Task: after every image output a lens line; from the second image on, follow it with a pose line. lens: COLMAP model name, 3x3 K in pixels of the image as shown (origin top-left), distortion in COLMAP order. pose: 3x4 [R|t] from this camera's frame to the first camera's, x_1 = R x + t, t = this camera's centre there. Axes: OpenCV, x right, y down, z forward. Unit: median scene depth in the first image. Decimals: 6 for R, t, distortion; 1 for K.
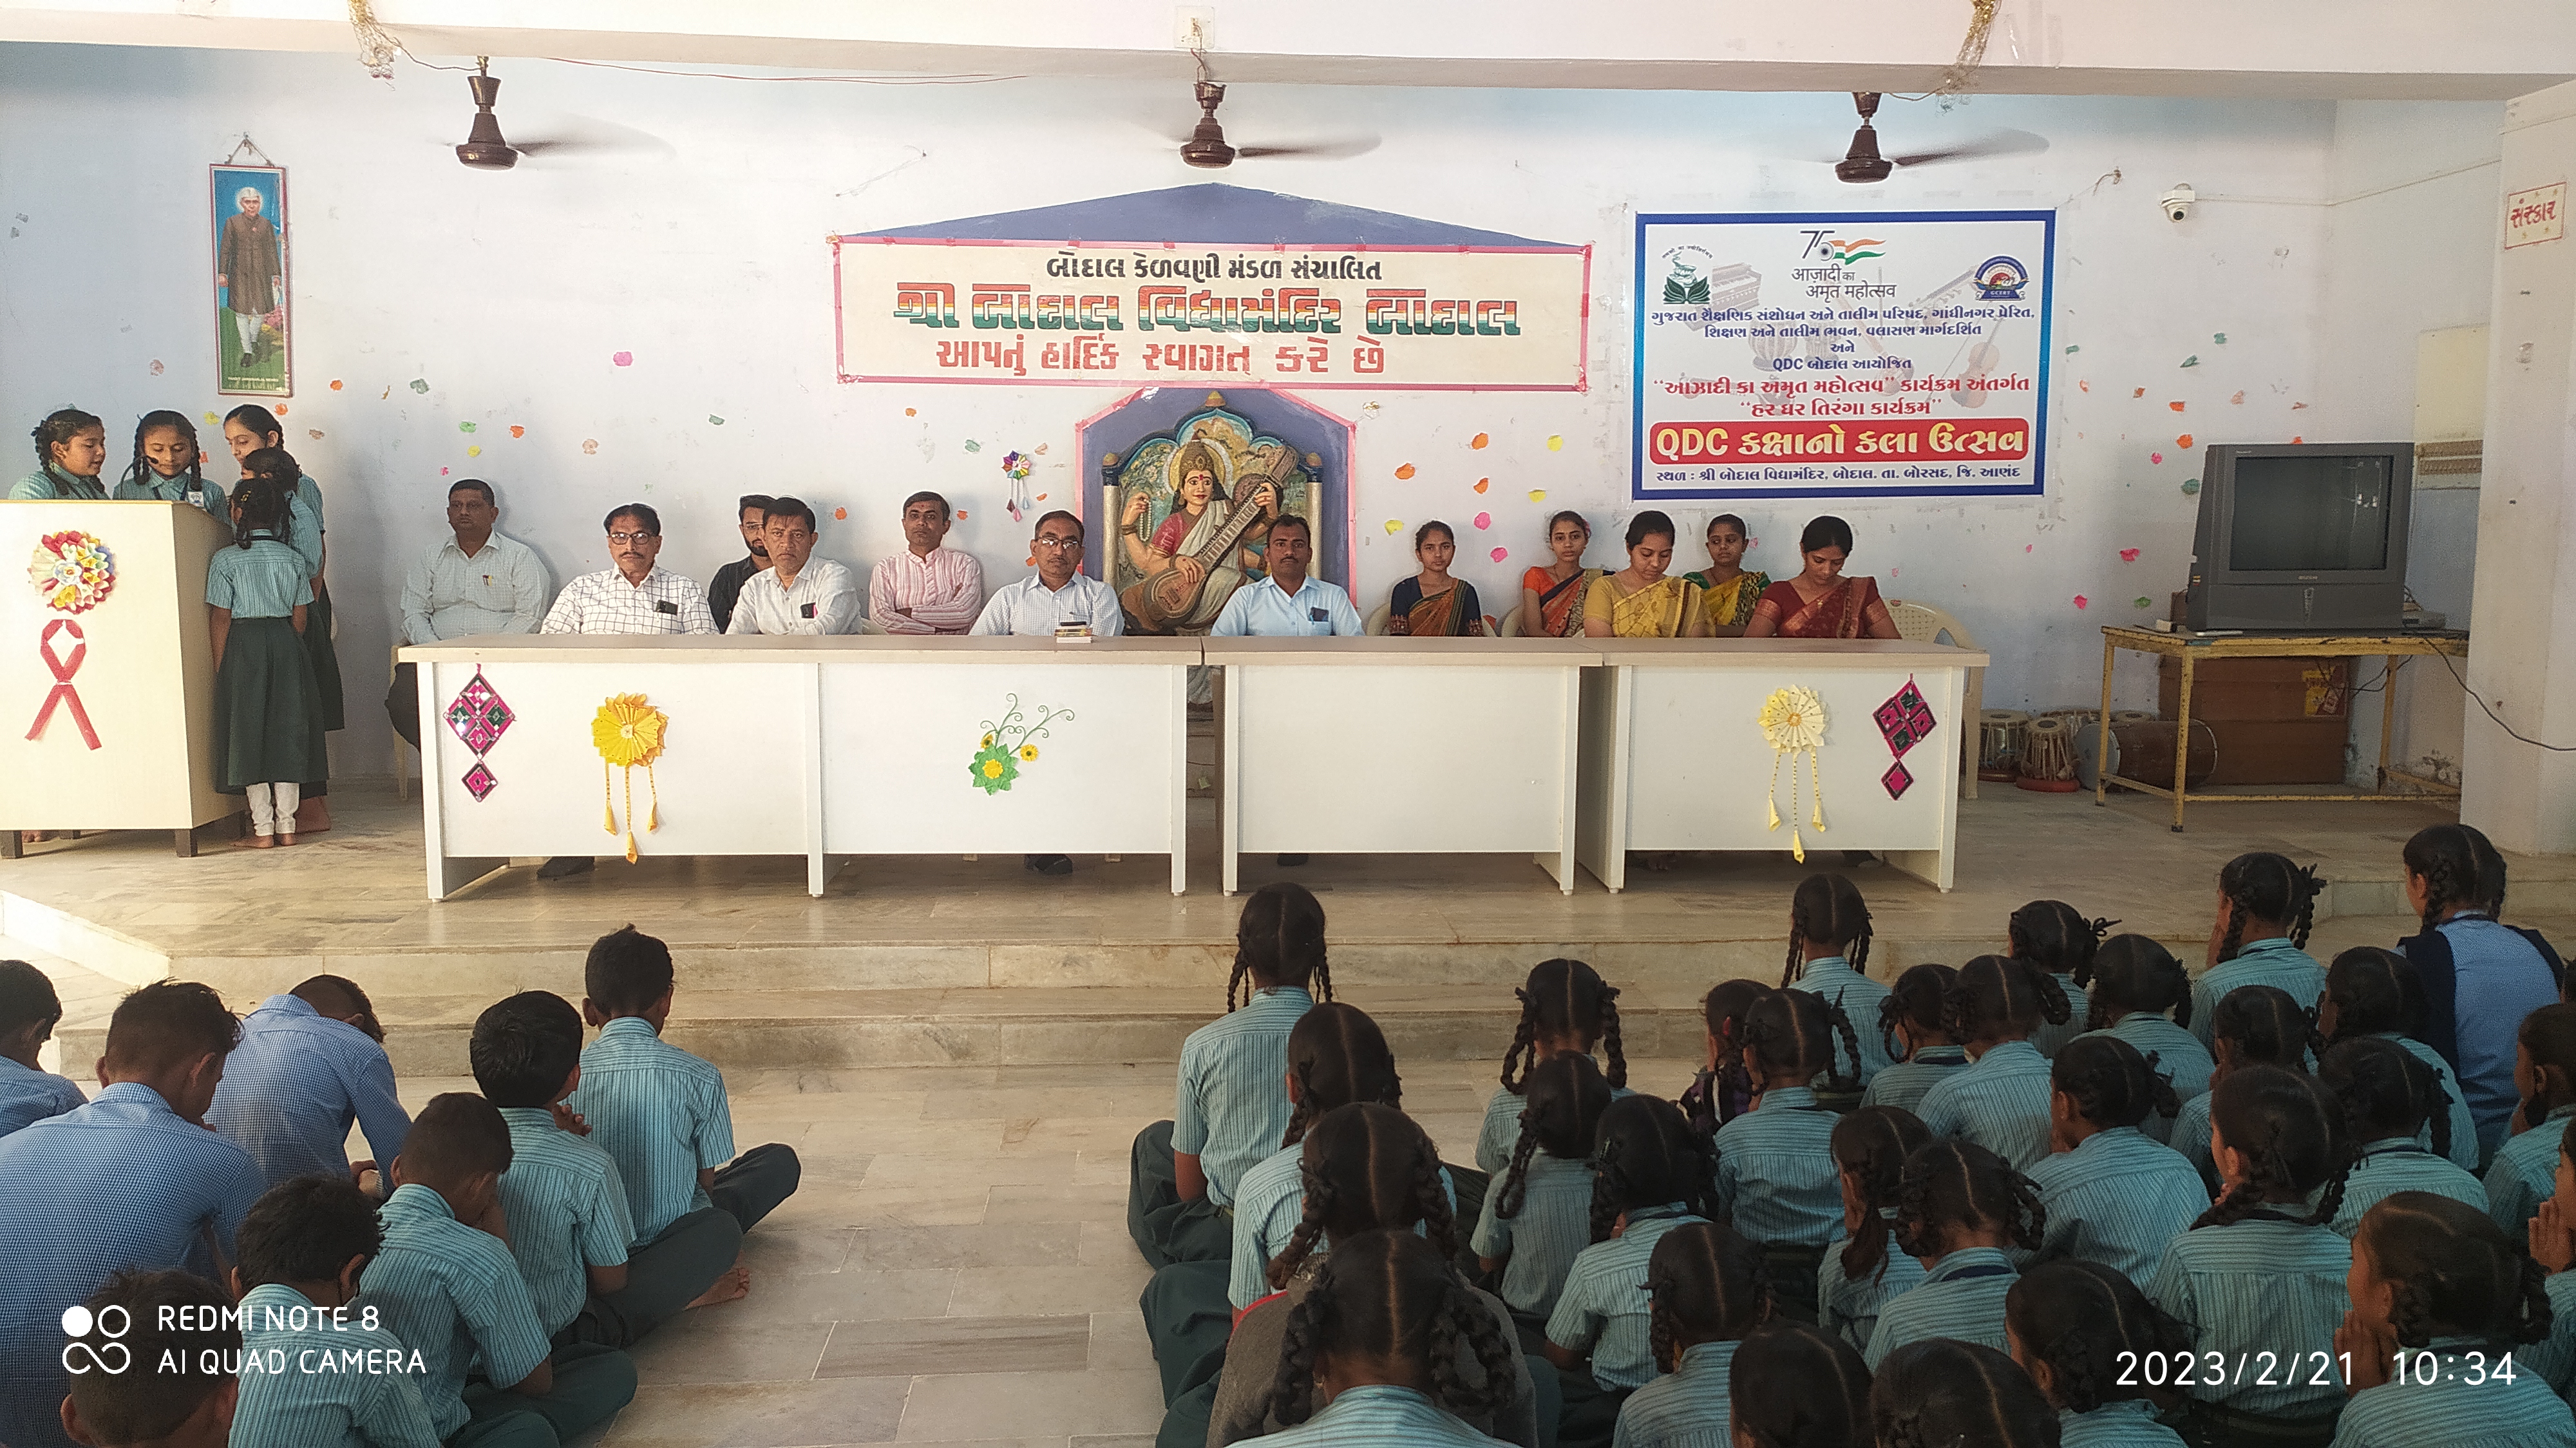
lens RADIAL K [[1908.2, 0, 1273.7], [0, 1908.2, 720.1], [0, 0, 1]] dist [0.059523, -0.043204]
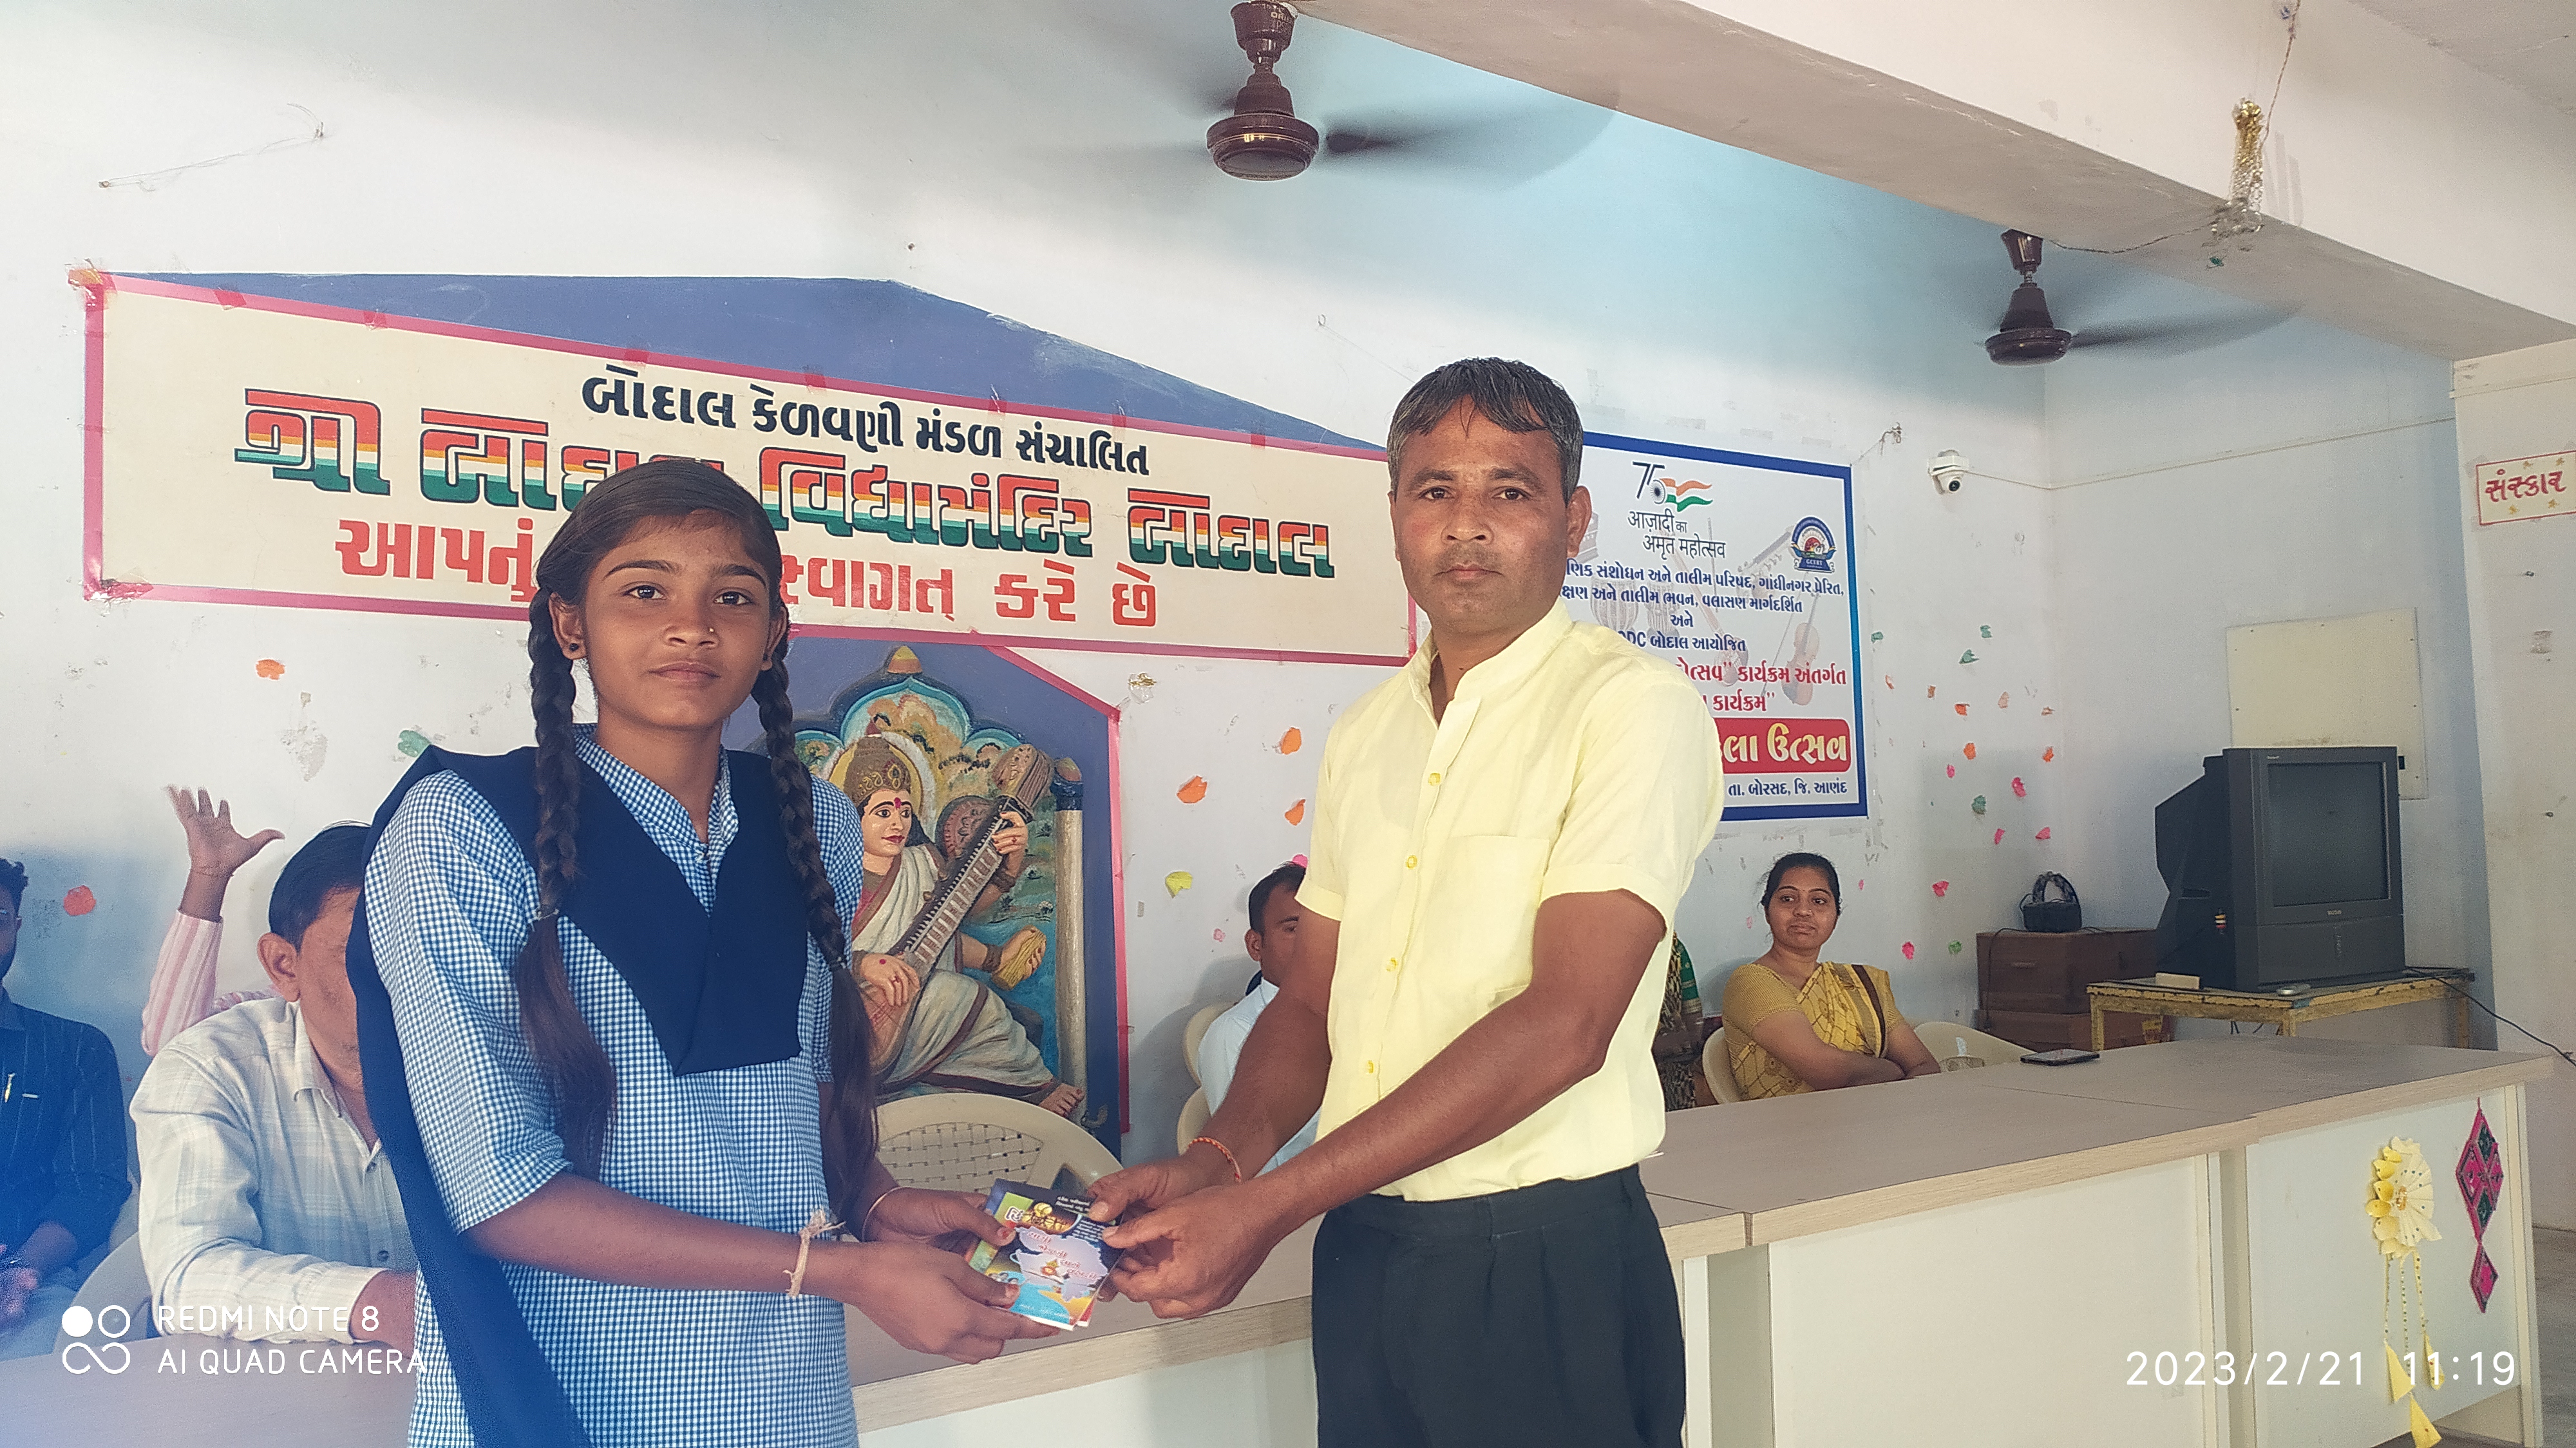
lens RADIAL K [[1908.2, 0, 1273.7], [0, 1908.2, 720.1], [0, 0, 1]] dist [0.059523, -0.043204]
pose [[0.830861, 0.012223, 0.556346, -0.246711], [0.085591, 0.985055, -0.149466, -0.061225], [-0.549858, 0.171804, 0.817398, 0.503261]]
